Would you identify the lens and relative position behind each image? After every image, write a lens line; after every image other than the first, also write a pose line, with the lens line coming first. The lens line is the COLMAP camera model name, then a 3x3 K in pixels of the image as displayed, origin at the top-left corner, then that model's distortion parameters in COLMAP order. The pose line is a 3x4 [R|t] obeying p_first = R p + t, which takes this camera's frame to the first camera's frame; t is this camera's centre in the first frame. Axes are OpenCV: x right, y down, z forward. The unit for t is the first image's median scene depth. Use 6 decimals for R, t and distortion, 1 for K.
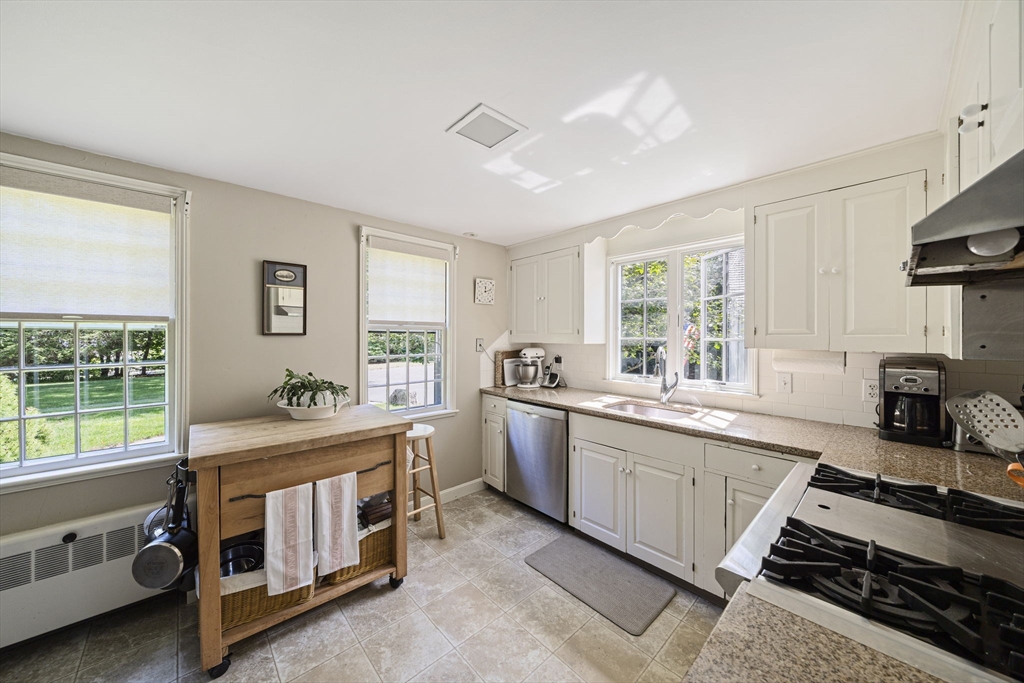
lens RADIAL K [[354.6, 0, 507.8], [0, 354.6, 335.2], [0, 0, 1]] dist [-0.003435, -0.000195]
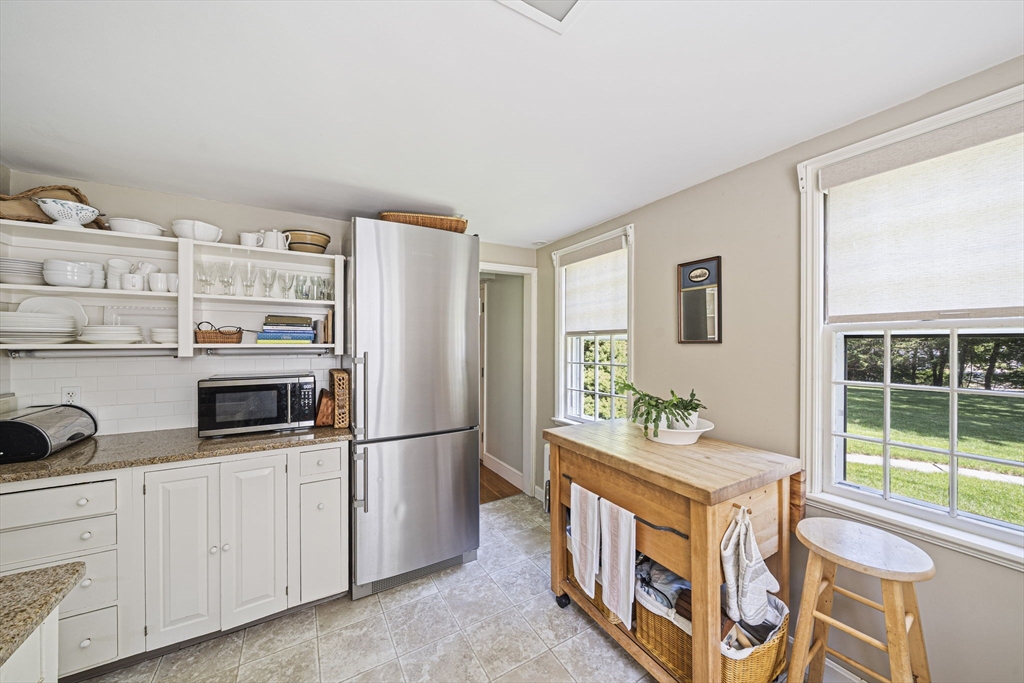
lens RADIAL K [[360.0, 0, 505.2], [0, 360.0, 344.7], [0, 0, 1]] dist [-0.000334, 0.000004]
pose [[-0.214660, 0.003230, -0.976683, 0.393190], [-0.003144, 0.999987, 0.003998, 0.001899], [0.976684, 0.003929, -0.214648, 0.829090]]
